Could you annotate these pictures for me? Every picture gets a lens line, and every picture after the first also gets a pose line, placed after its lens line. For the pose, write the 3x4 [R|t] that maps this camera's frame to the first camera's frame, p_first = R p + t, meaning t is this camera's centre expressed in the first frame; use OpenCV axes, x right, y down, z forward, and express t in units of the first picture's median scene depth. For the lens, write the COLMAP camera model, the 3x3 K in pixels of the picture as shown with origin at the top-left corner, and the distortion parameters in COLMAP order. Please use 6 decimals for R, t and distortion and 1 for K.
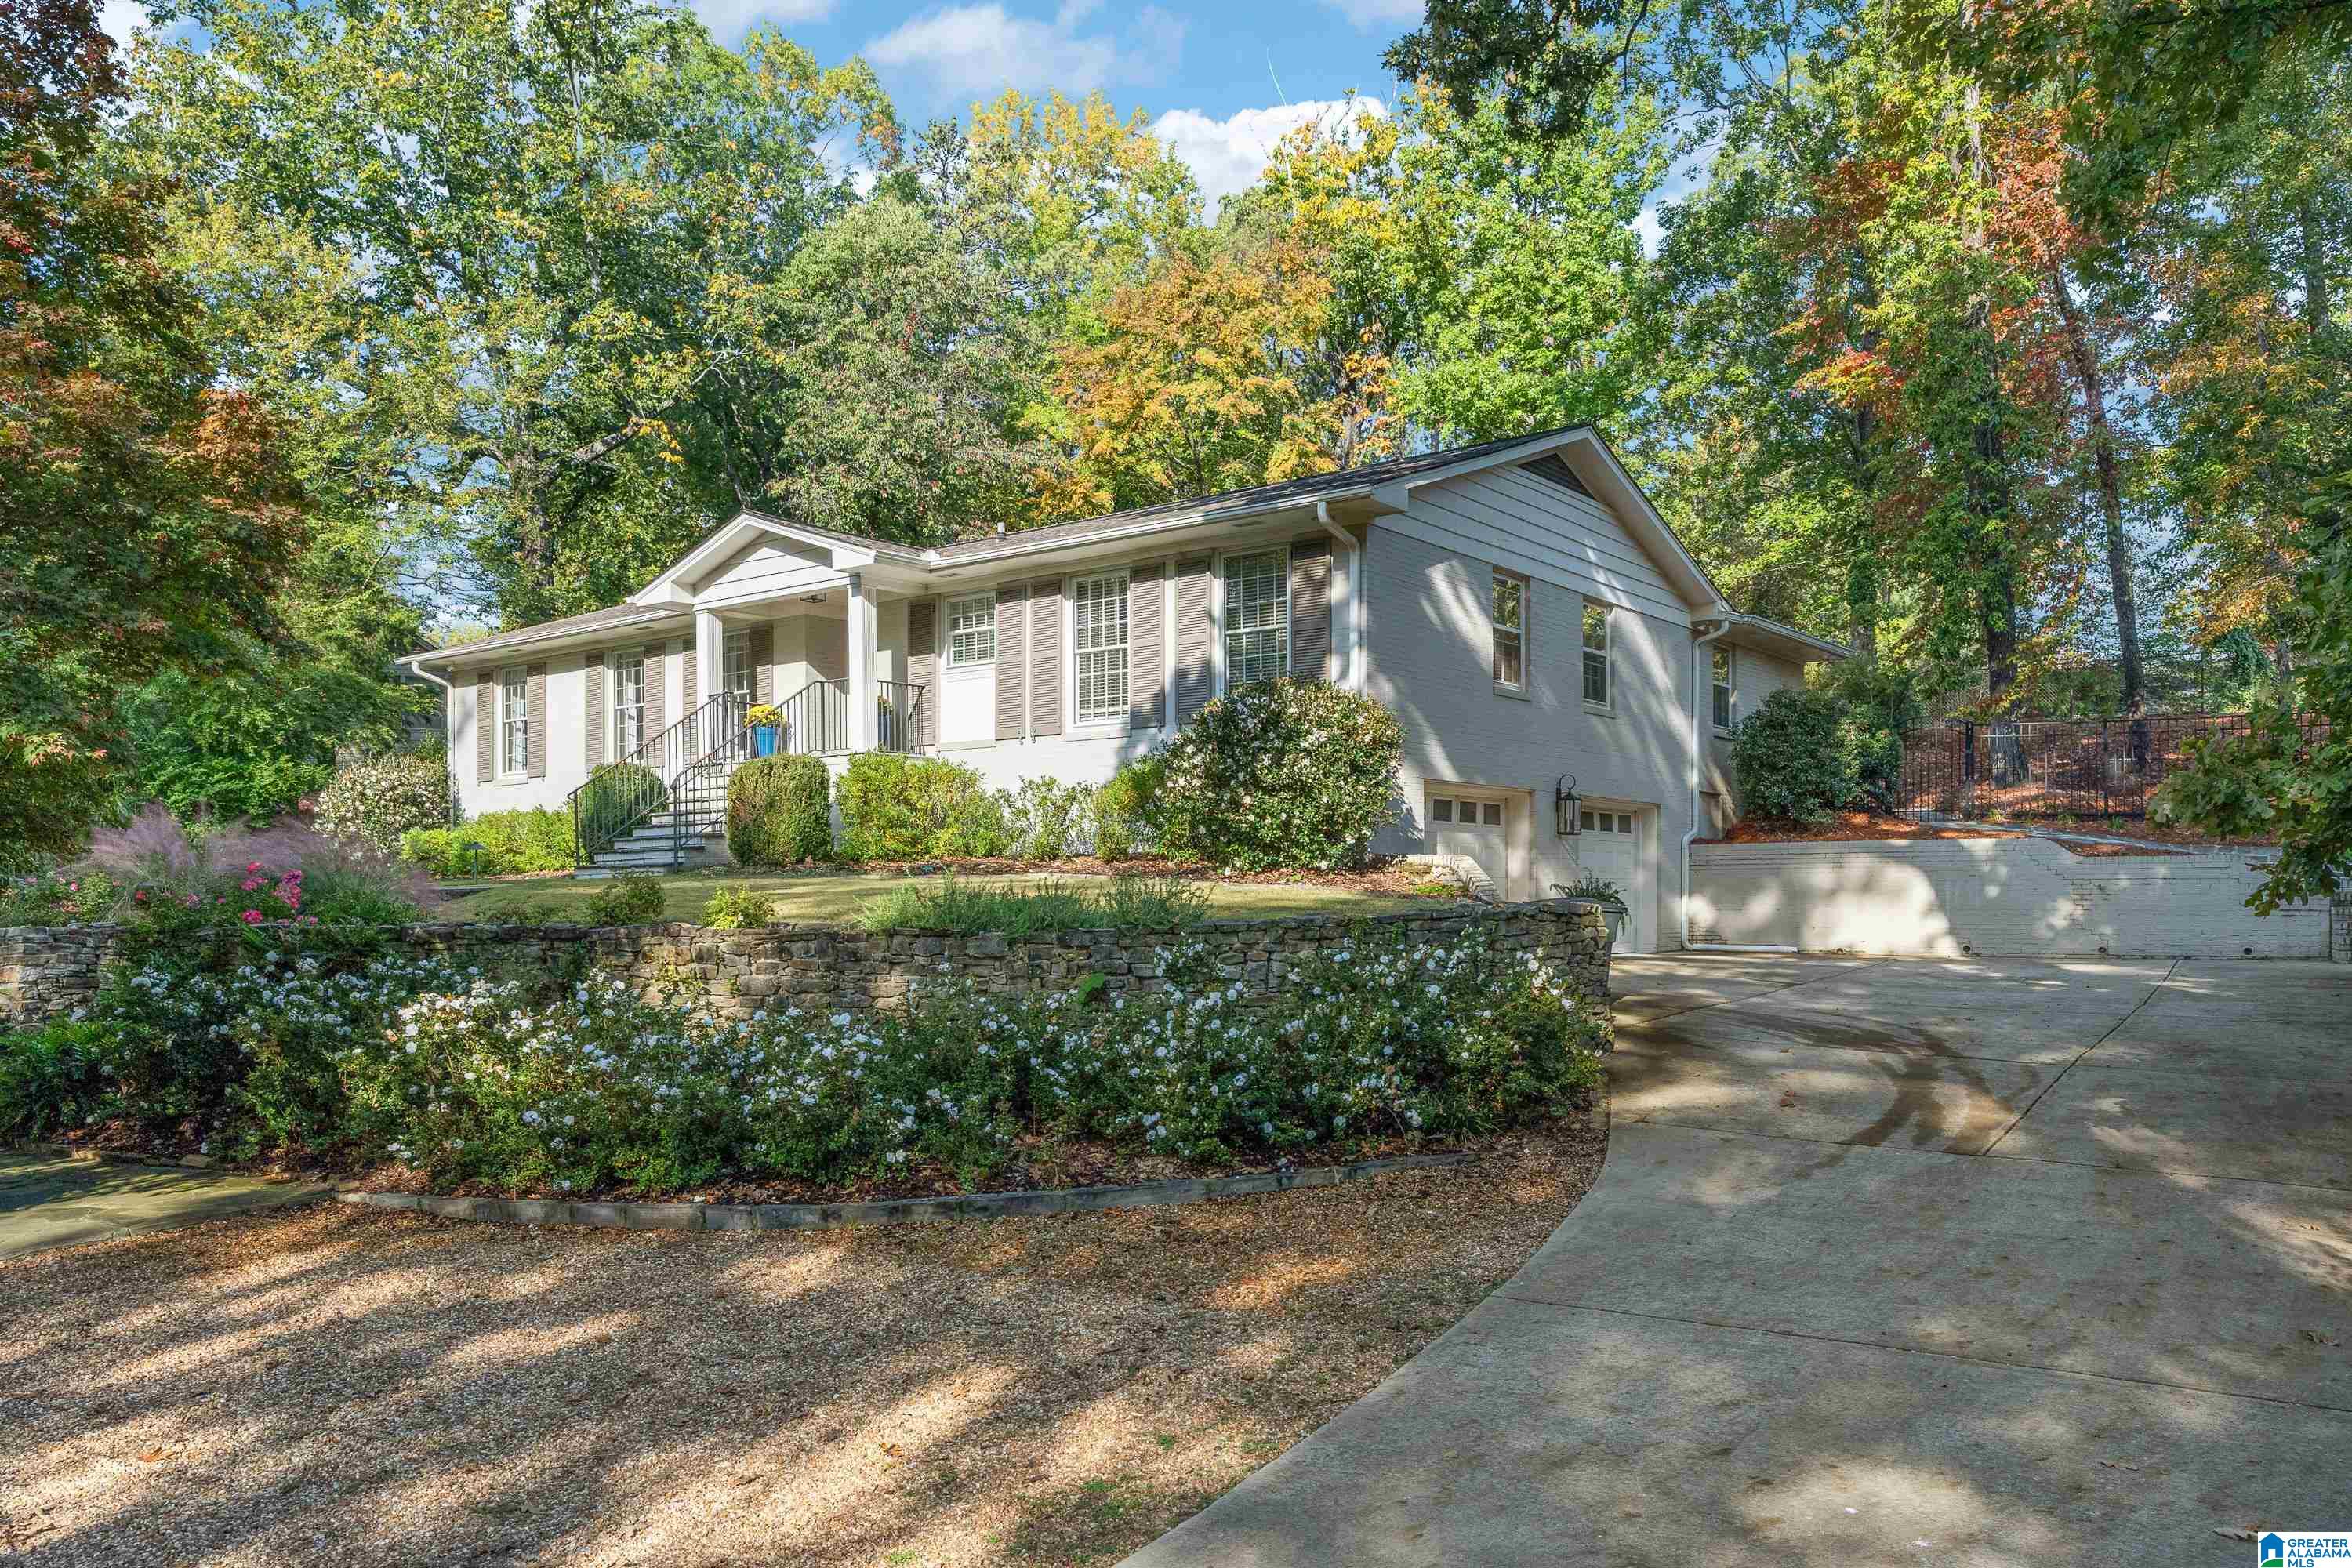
lens RADIAL K [[1663.1, 0, 1174.6], [0, 1663.1, 856.5], [0, 0, 1]] dist [0.013737, -0.002329]
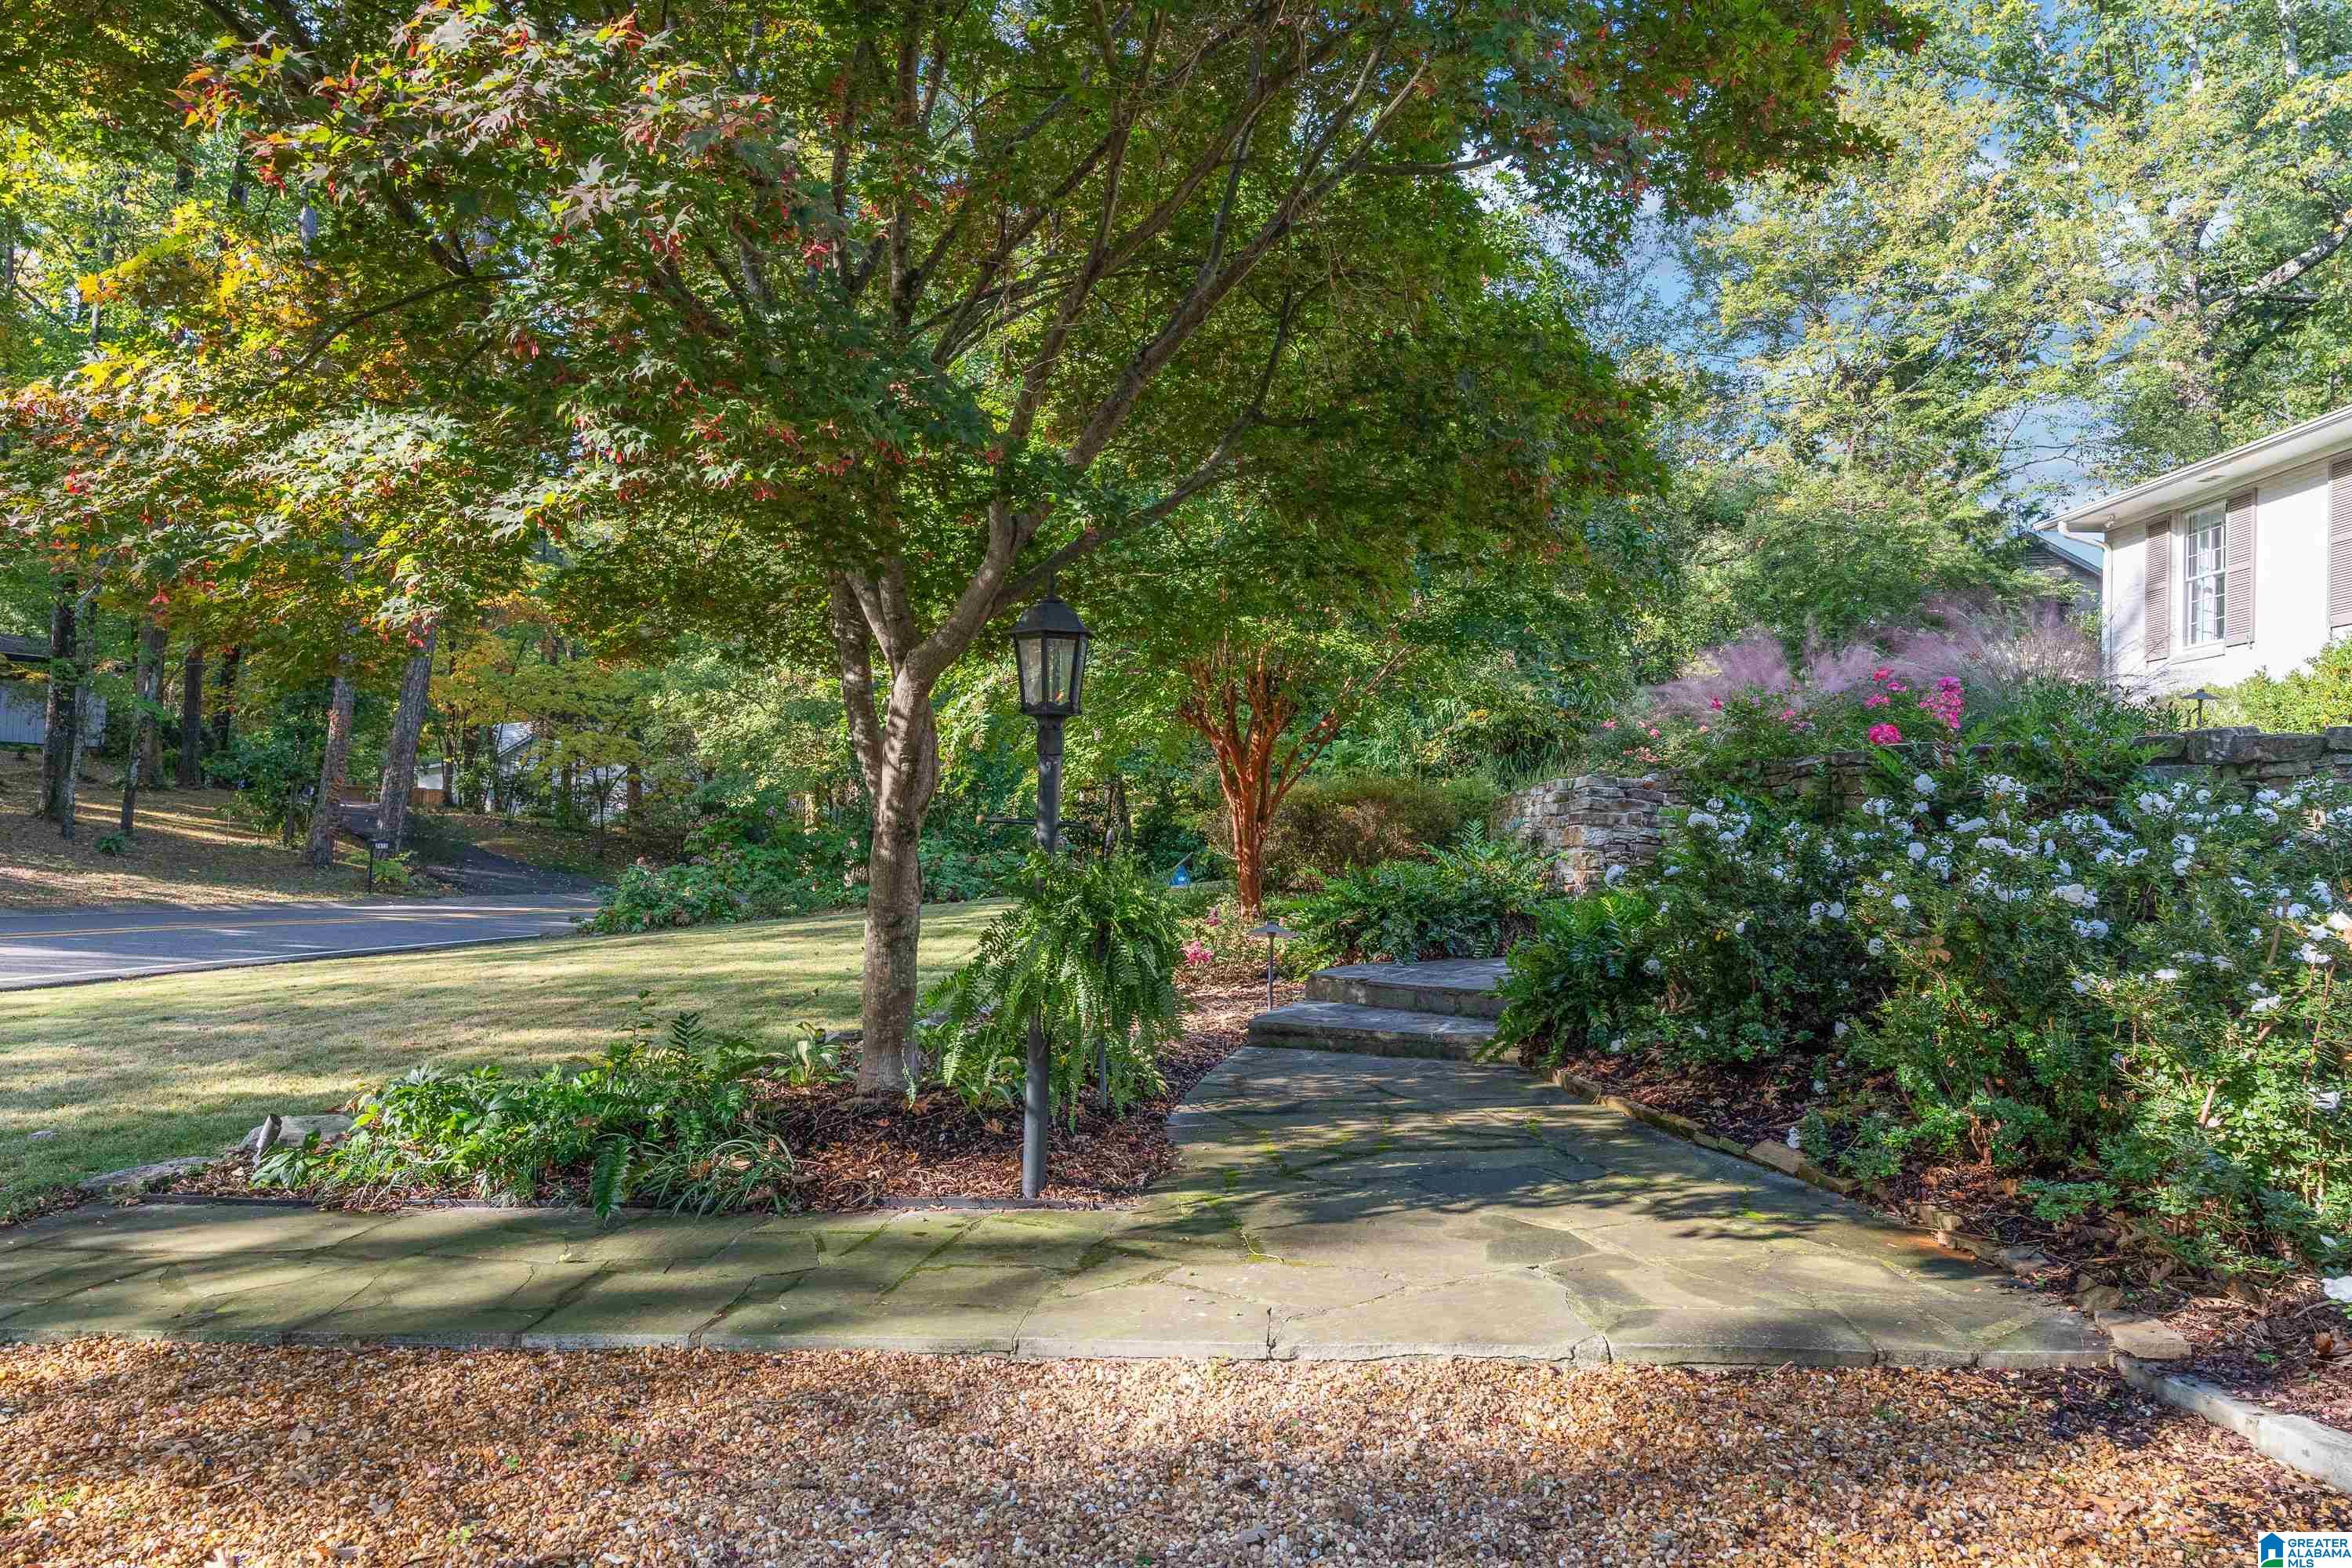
lens RADIAL K [[1451.5, 0, 1182.3], [0, 1451.5, 816.8], [0, 0, 1]] dist [-0.003987, -0.000033]
pose [[0.590282, 0.017035, -0.807017, -0.157366], [-0.019230, 0.999790, 0.007038, 0.036383], [0.806968, 0.011364, 0.590486, 0.275062]]
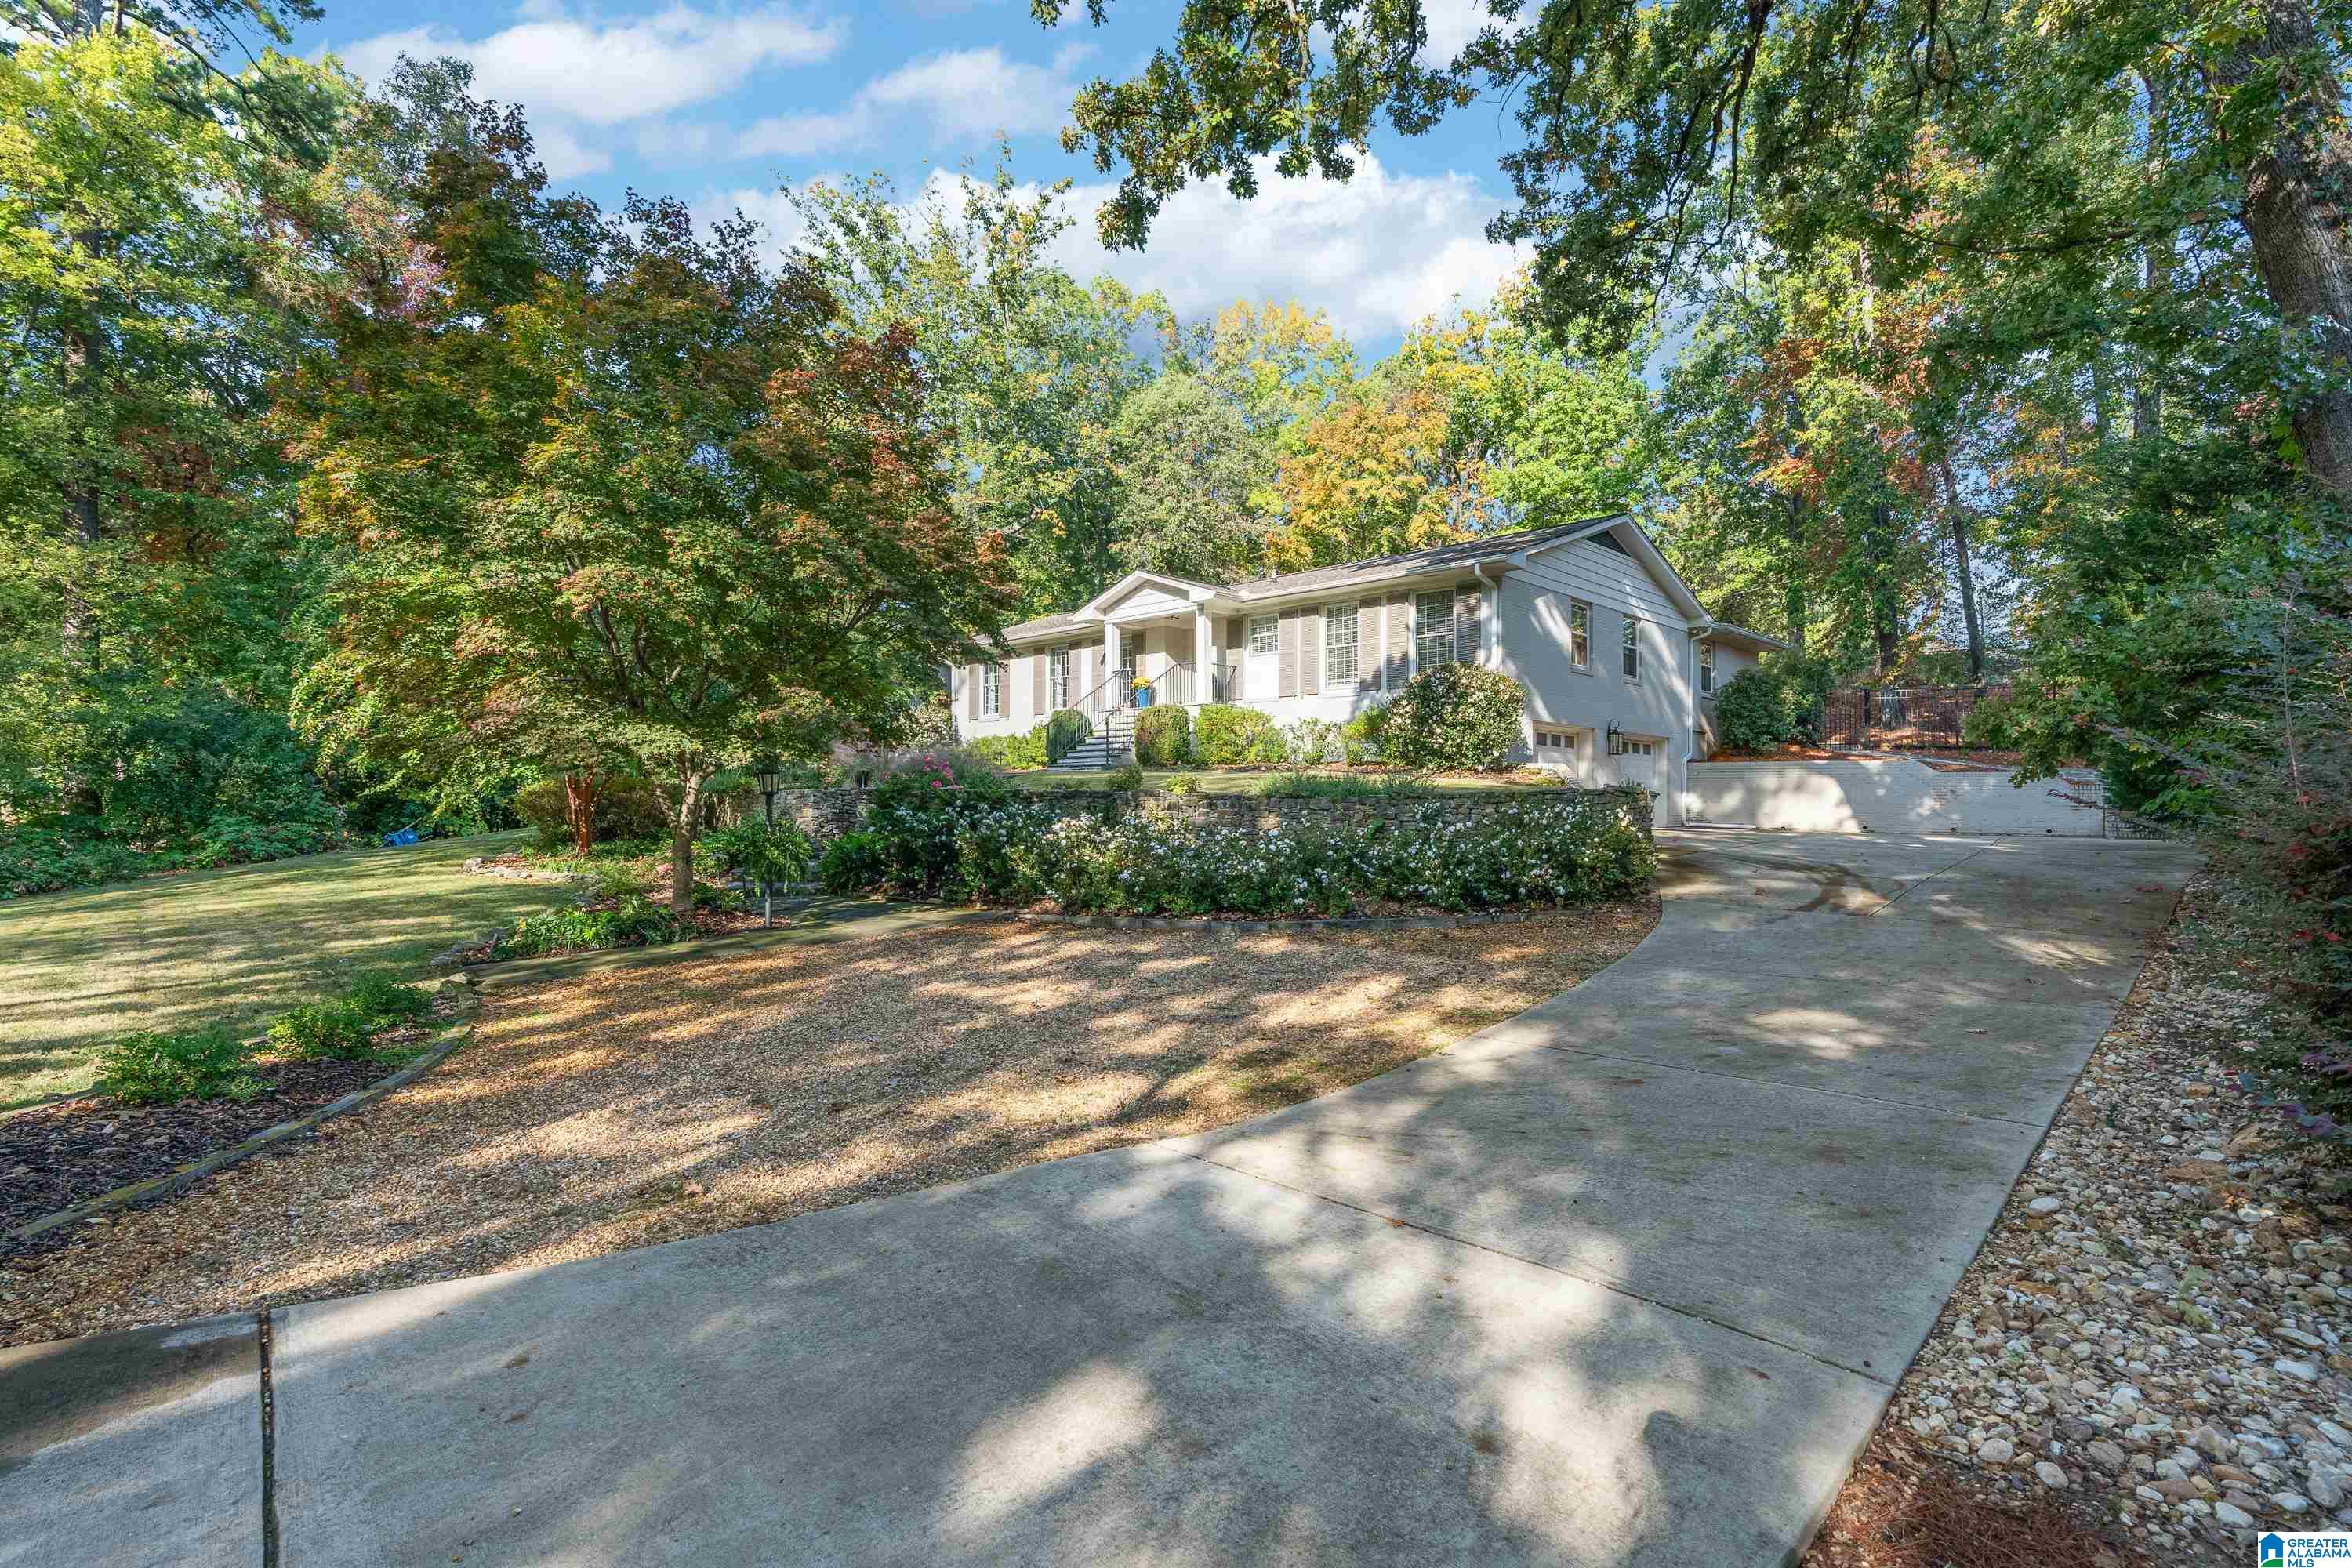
lens RADIAL K [[1081.9, 0, 1186.4], [0, 1081.9, 751.1], [0, 0, 1]] dist [-0.003140, 0.000020]
pose [[0.992781, 0.010546, -0.119473, -0.058708], [-0.013059, 0.999709, -0.020273, 0.010368], [0.119224, 0.021686, 0.992630, -0.131146]]
